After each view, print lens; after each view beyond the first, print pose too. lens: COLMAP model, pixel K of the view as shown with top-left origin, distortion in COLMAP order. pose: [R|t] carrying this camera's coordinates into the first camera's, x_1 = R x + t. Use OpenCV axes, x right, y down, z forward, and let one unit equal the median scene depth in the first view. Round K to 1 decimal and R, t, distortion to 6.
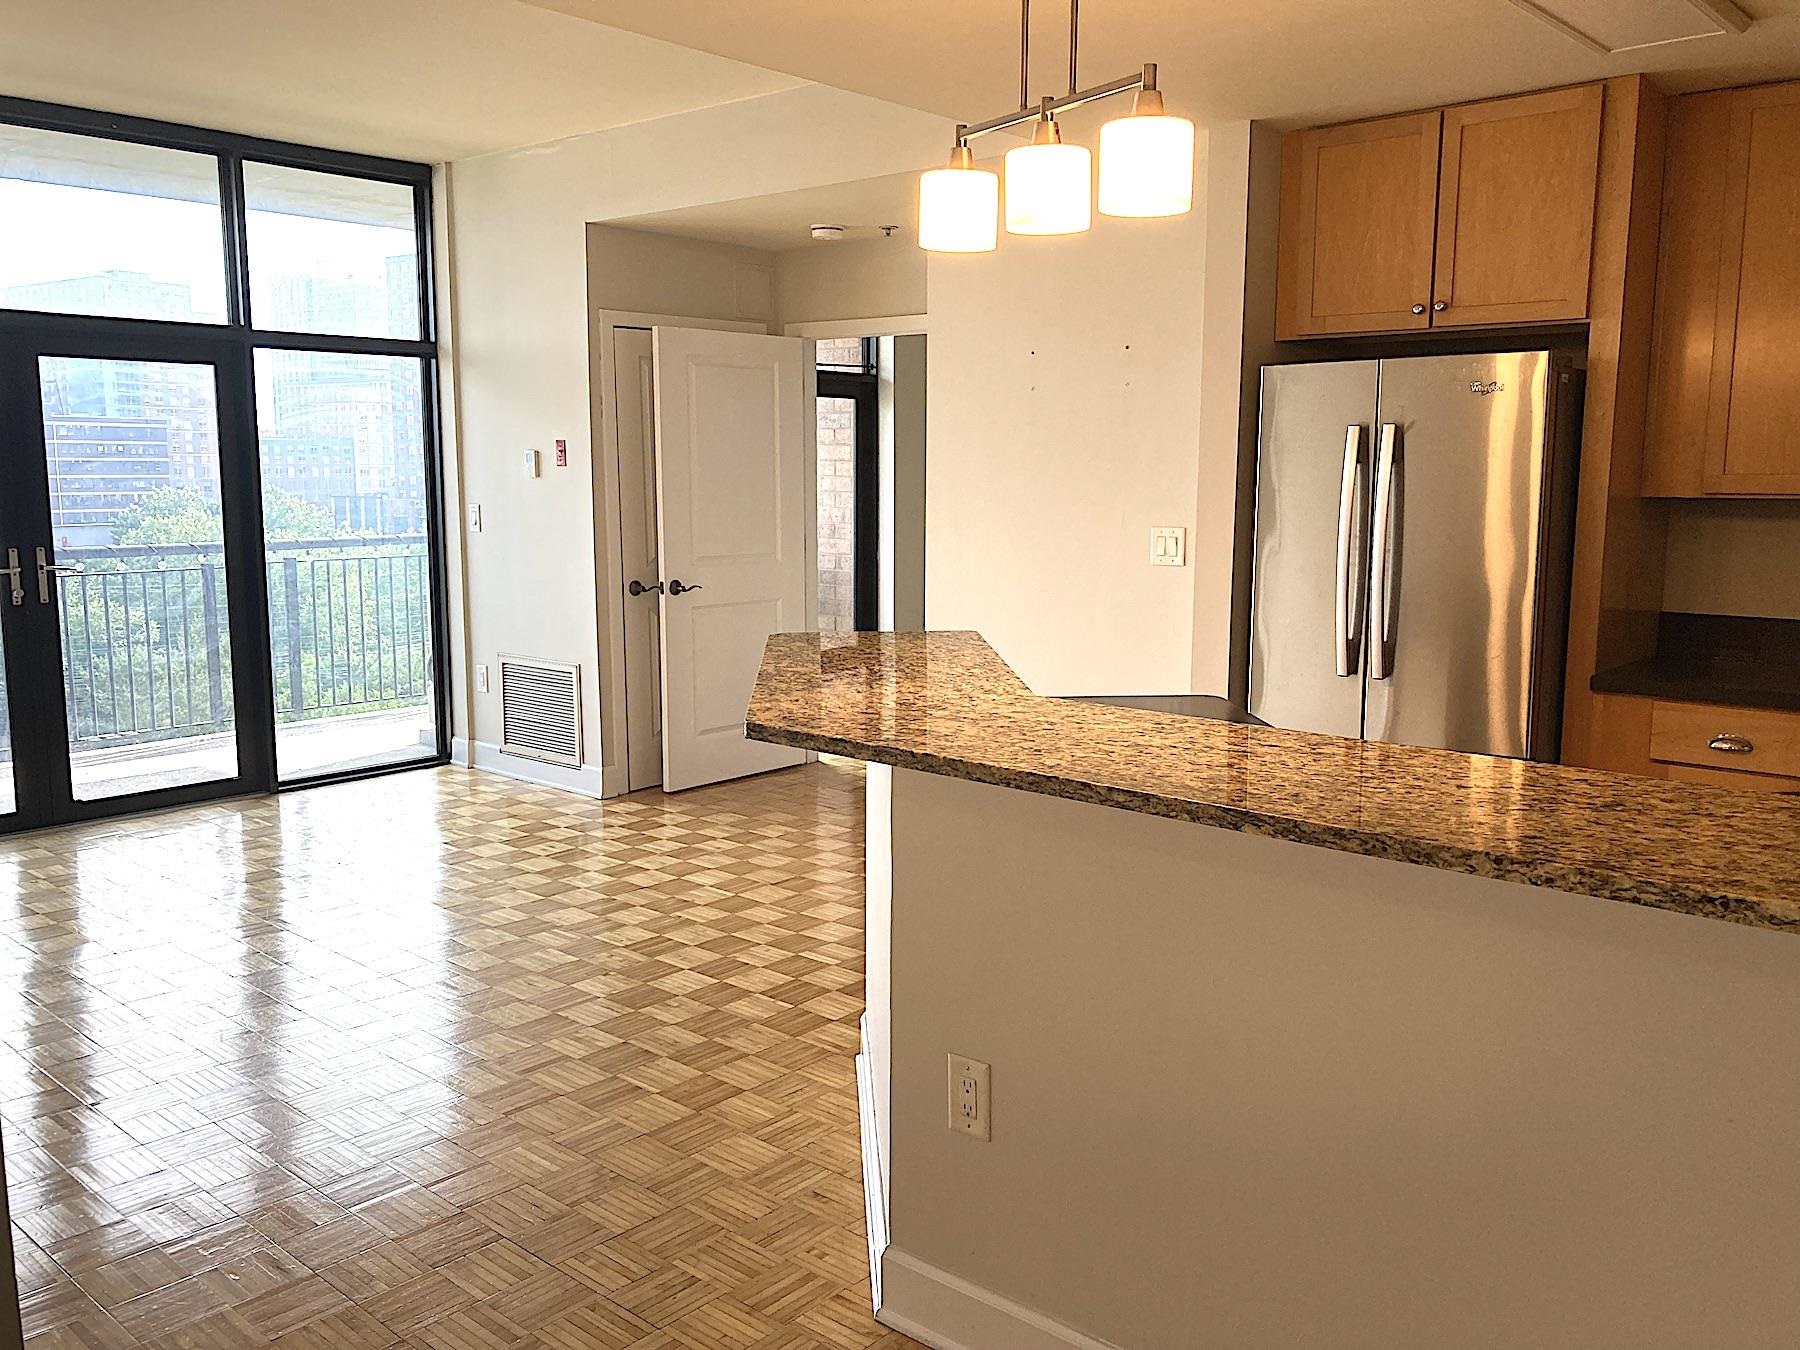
lens RADIAL K [[1457.6, 0, 898.7], [0, 1457.6, 659.4], [0, 0, 1]] dist [0.030478, -0.021728]
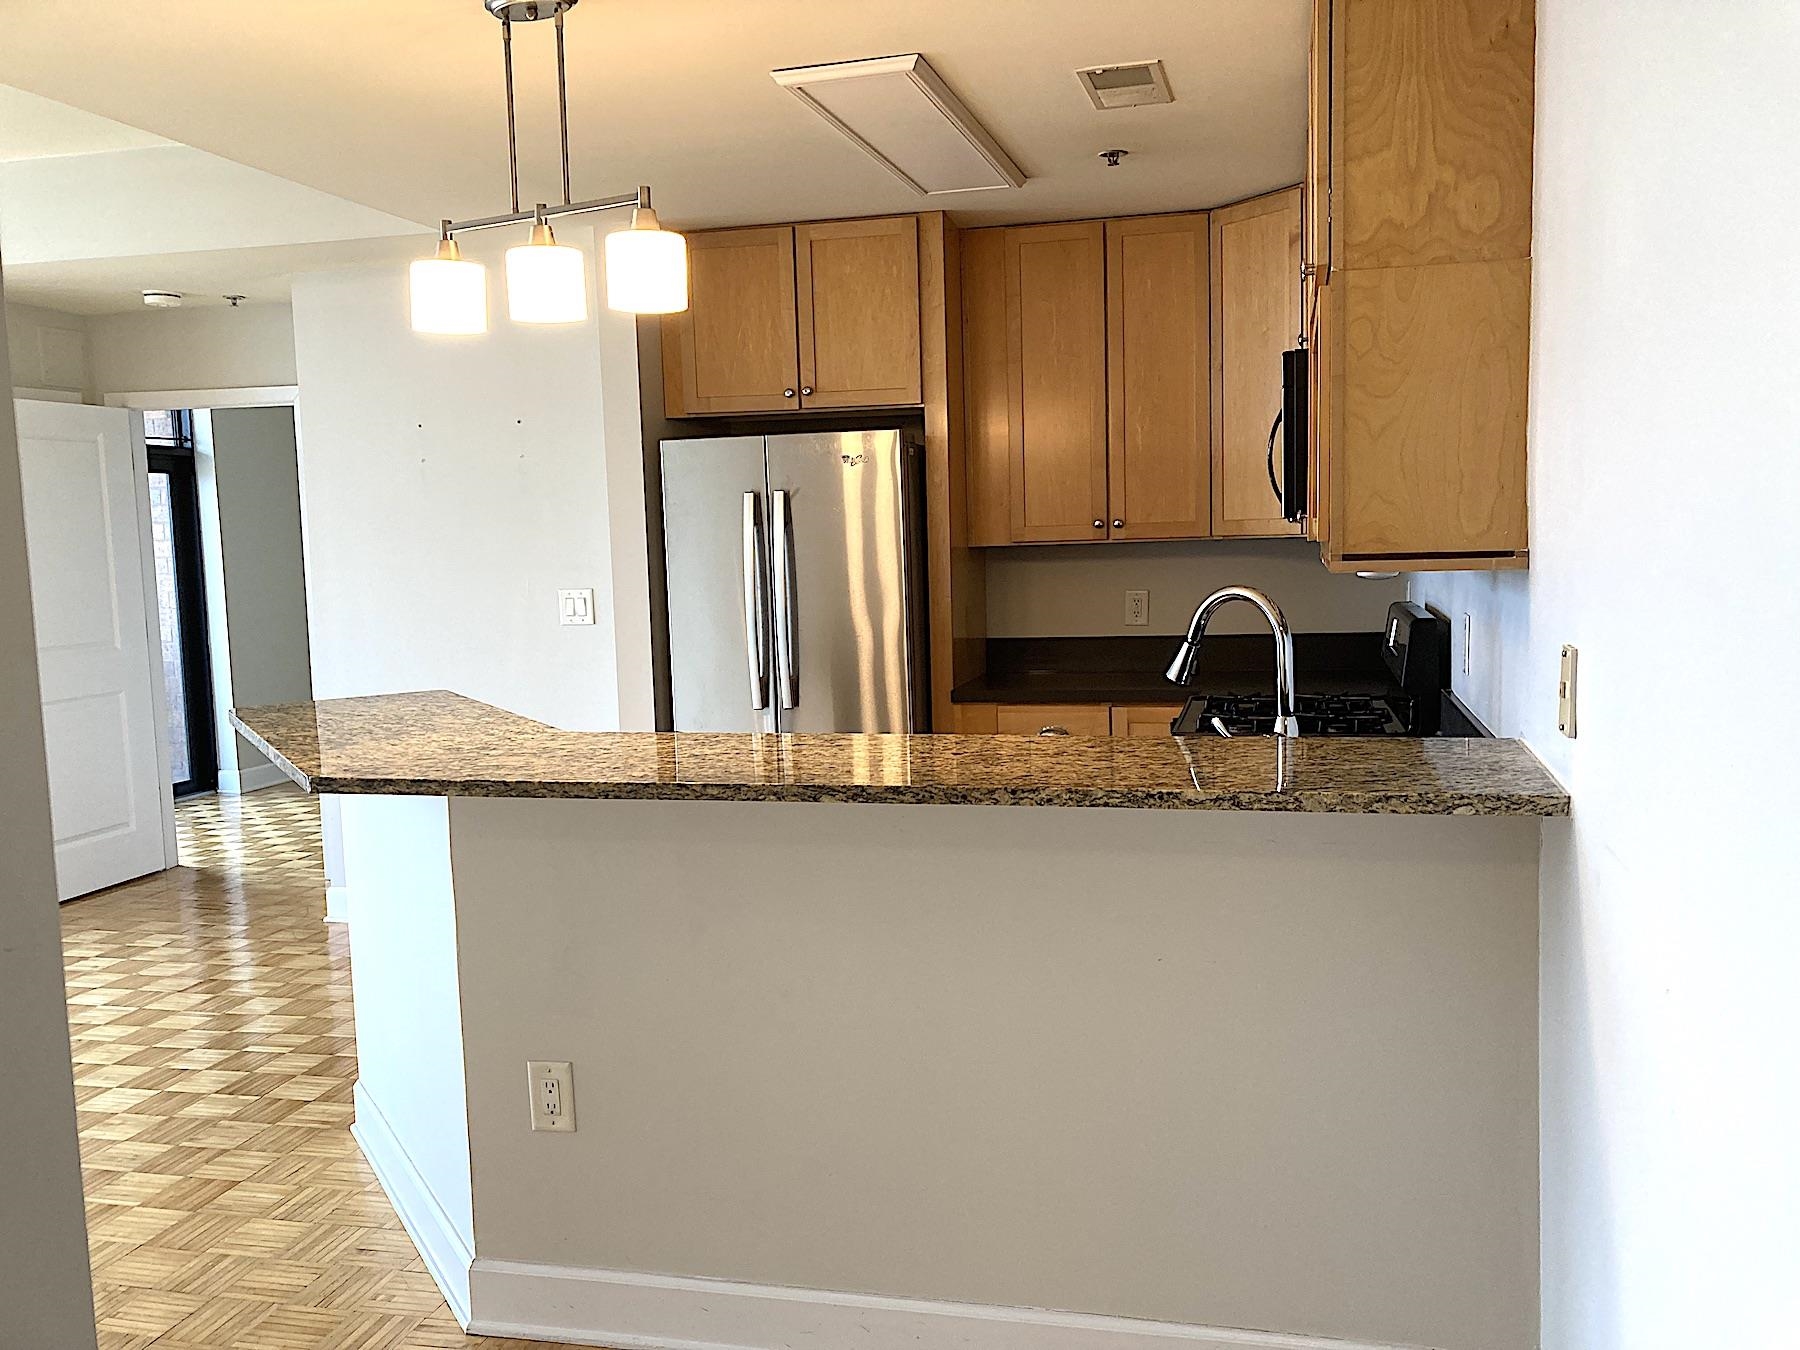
lens RADIAL K [[1457.6, 0, 904.7], [0, 1457.6, 676.9], [0, 0, 1]] dist [0.030478, -0.021728]
pose [[0.887751, -0.073456, 0.454425, -0.111336], [0.090879, 0.995724, -0.016583, 0.015279], [-0.451264, 0.056019, 0.890630, -0.070316]]
